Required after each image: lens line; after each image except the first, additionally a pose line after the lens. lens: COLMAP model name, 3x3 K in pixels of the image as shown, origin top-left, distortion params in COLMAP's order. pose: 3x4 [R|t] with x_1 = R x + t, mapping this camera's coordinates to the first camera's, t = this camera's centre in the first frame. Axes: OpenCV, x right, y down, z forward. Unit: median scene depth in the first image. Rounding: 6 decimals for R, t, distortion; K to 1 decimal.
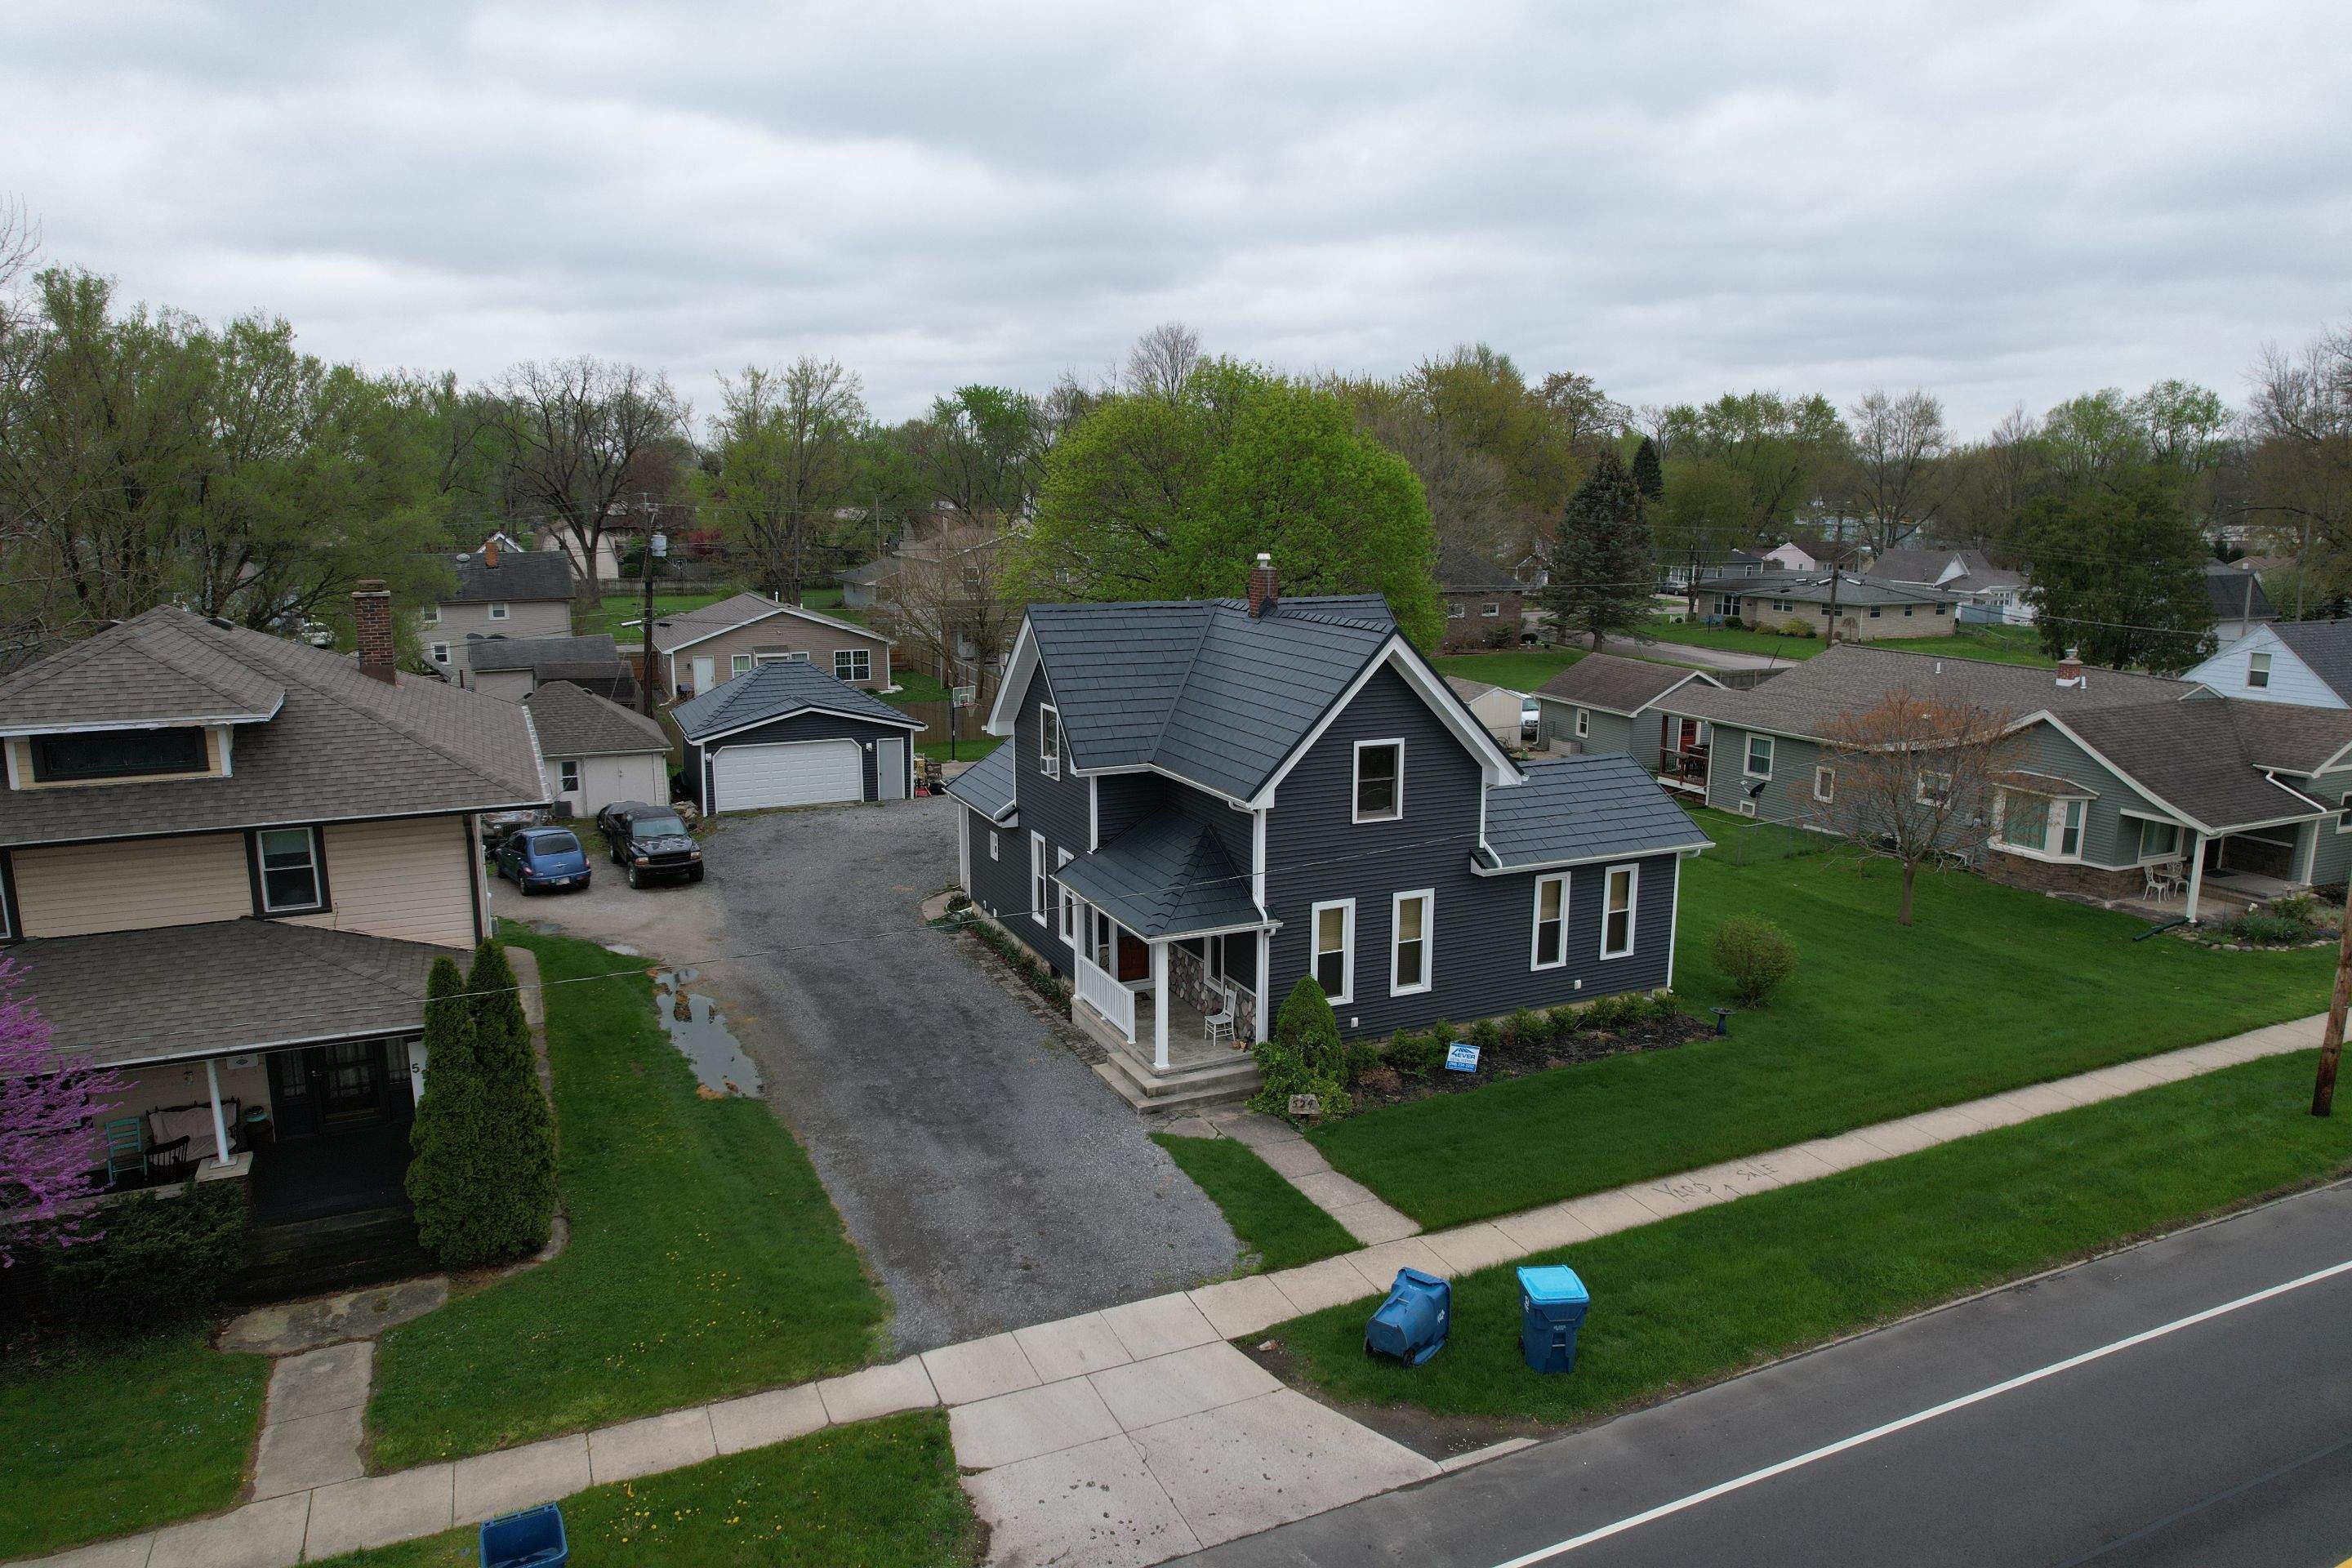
lens RADIAL K [[1540.1, 0, 1164.2], [0, 1540.1, 782.7], [0, 0, 1]] dist [-0.074710, 0.070403]
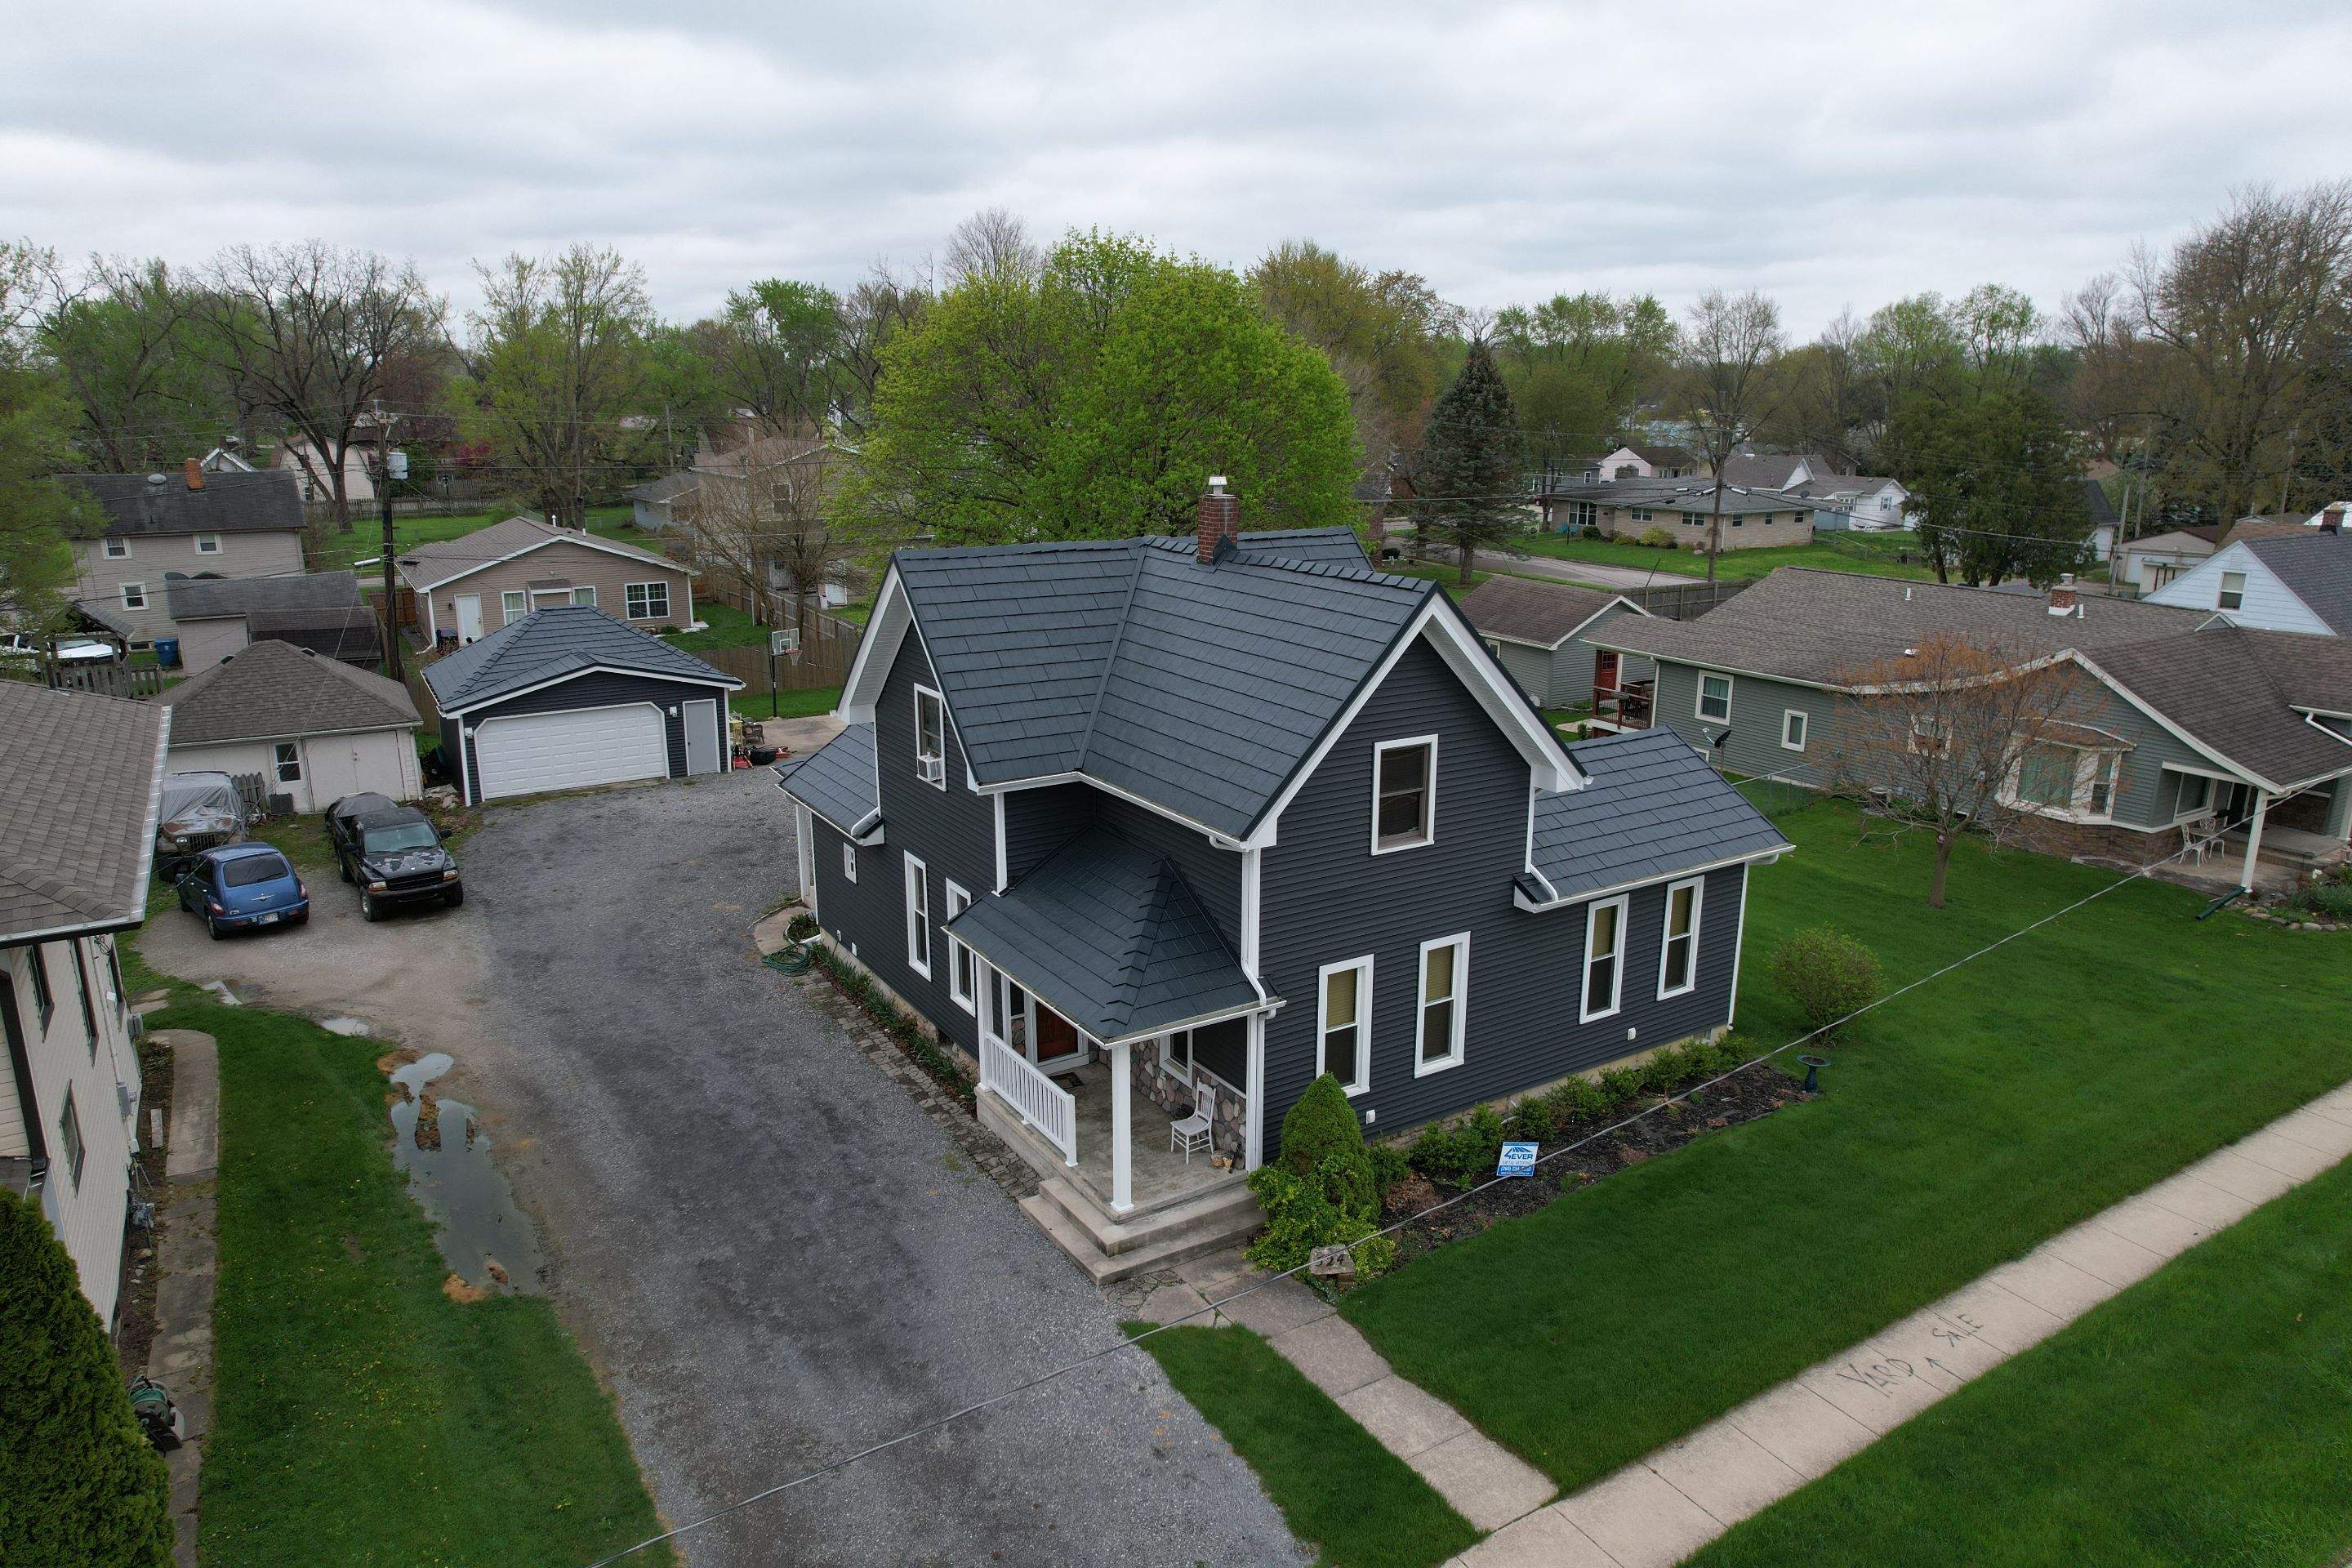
lens RADIAL K [[1540.1, 0, 1172.3], [0, 1540.1, 787.7], [0, 0, 1]] dist [-0.074710, 0.070403]
pose [[0.991637, -0.032785, 0.124828, -0.048109], [0.024984, 0.997665, 0.063558, -0.042862], [-0.126621, -0.059908, 0.990141, 0.238927]]
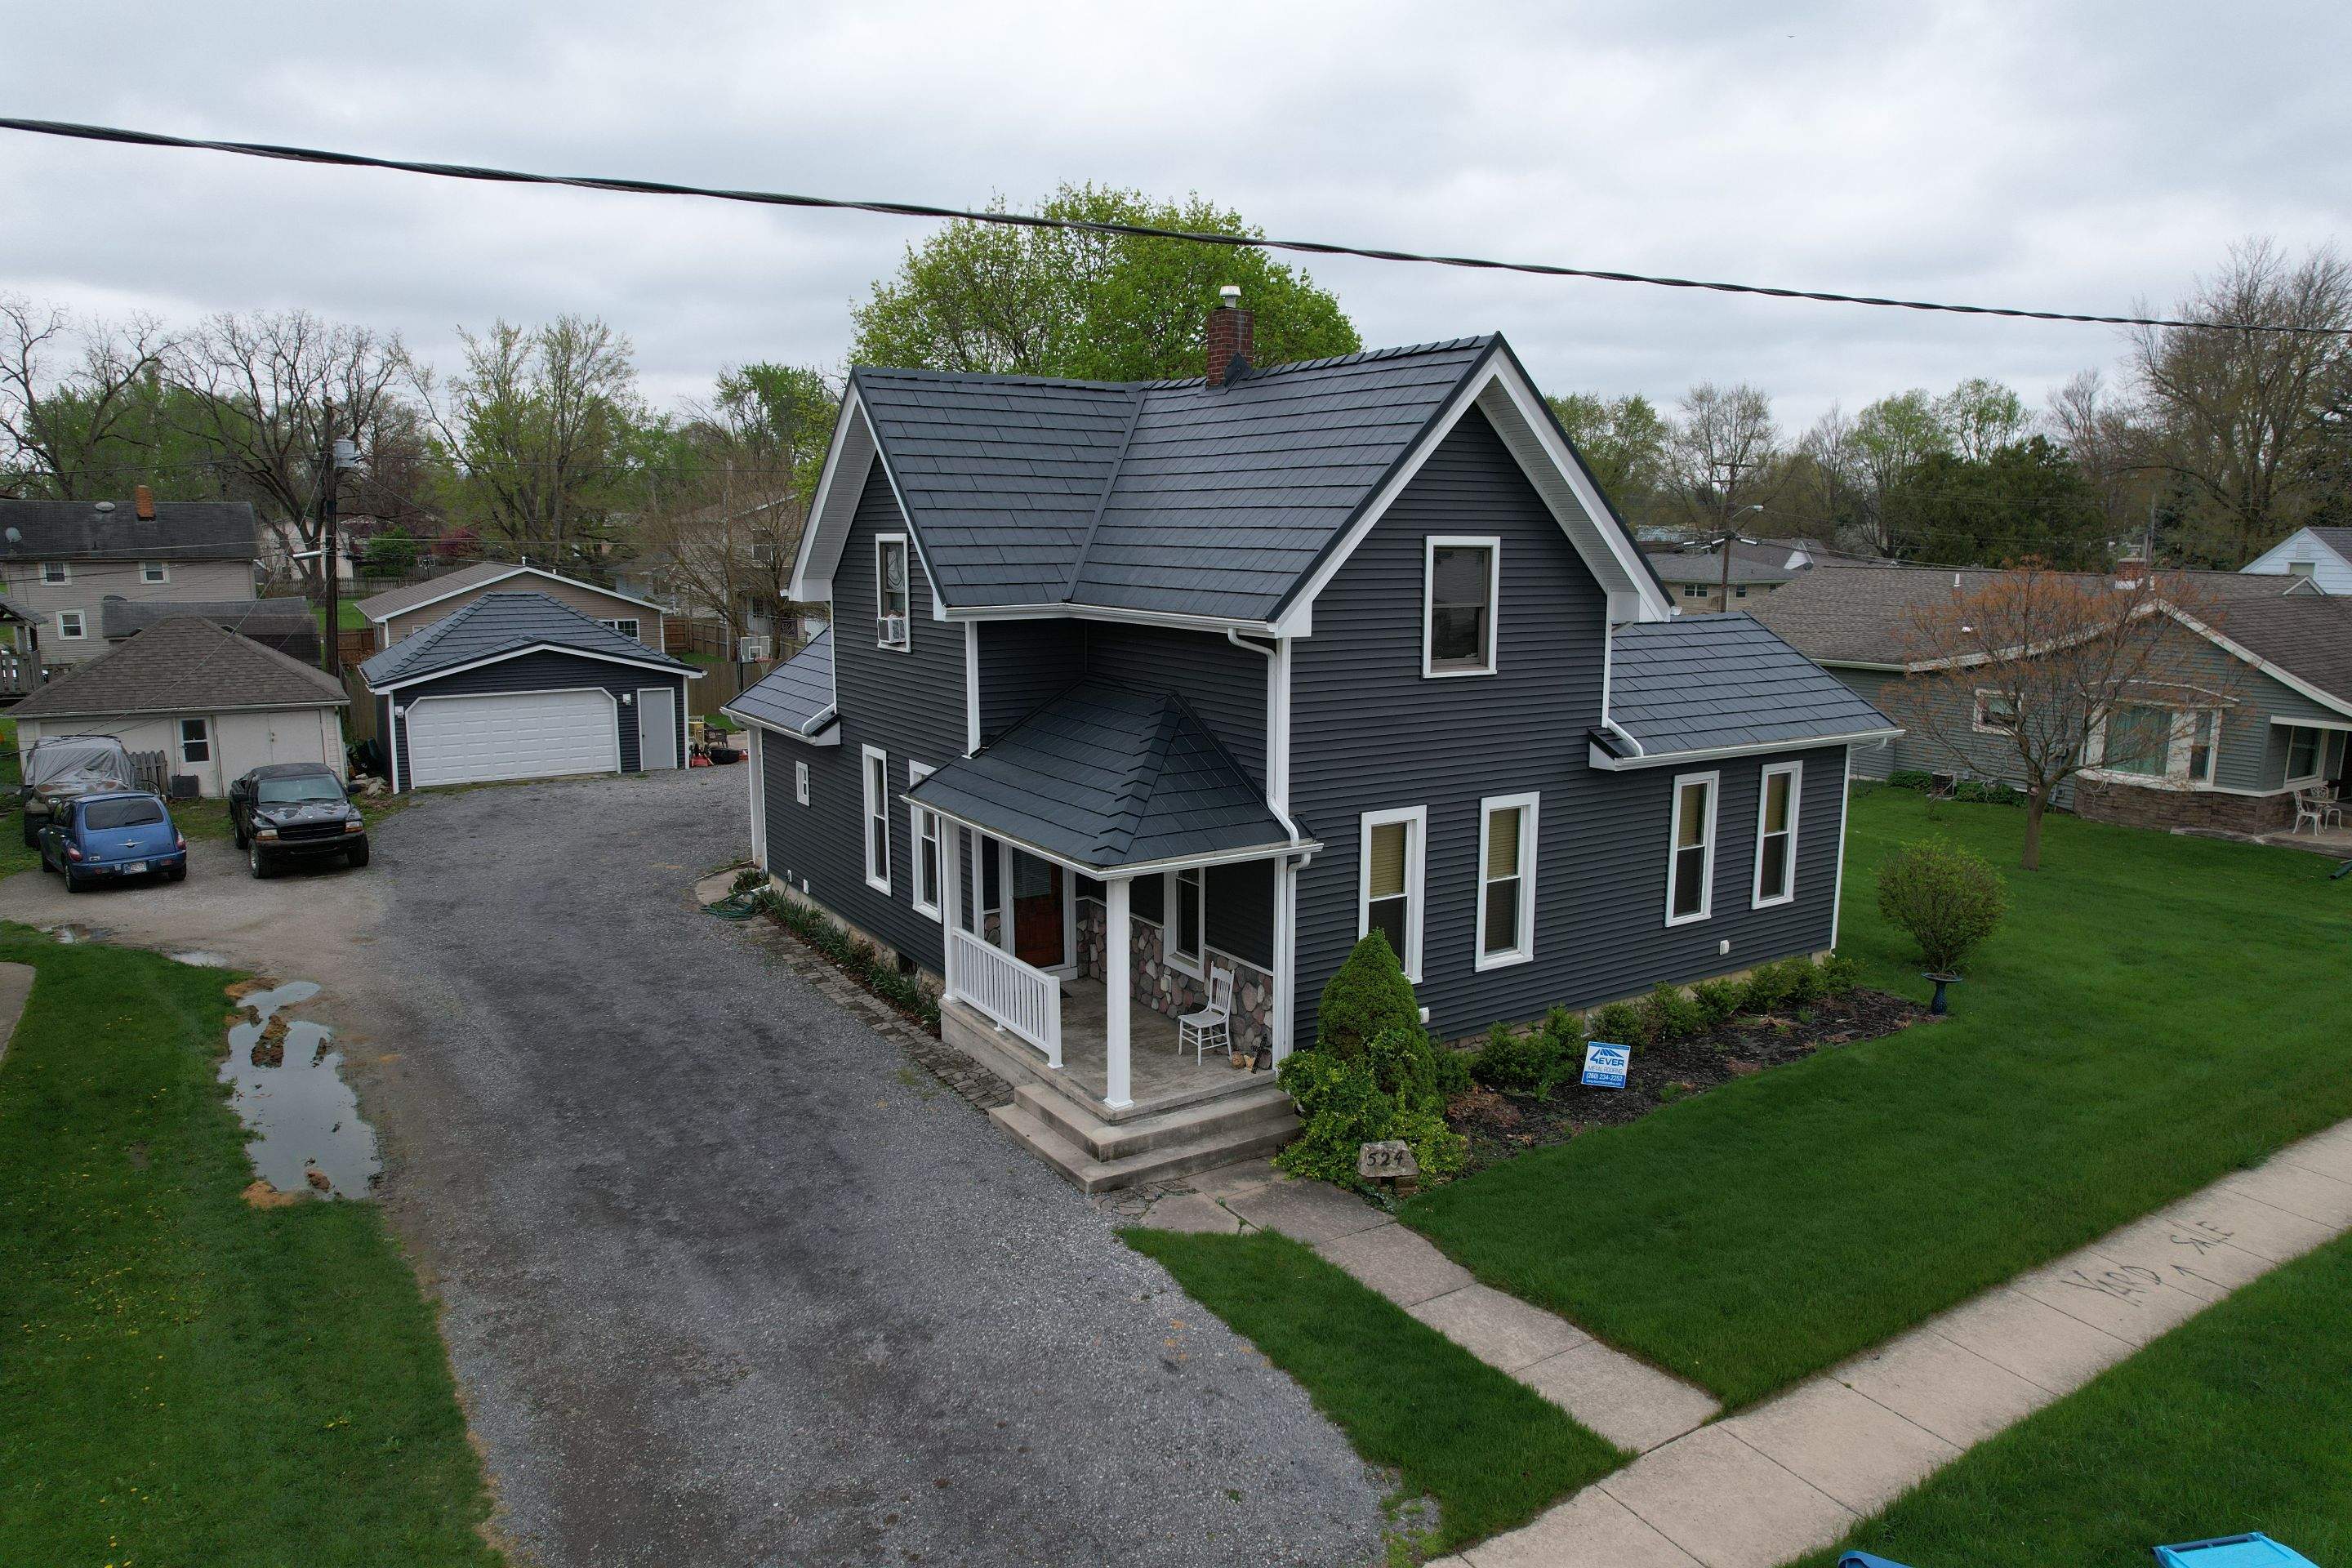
lens RADIAL K [[1540.1, 0, 1173.1], [0, 1540.1, 781.2], [0, 0, 1]] dist [-0.074710, 0.070403]
pose [[0.990709, -0.021817, 0.134236, -0.043344], [0.025211, 0.999403, -0.023638, 0.062839], [-0.133640, 0.026803, 0.990667, 0.342554]]
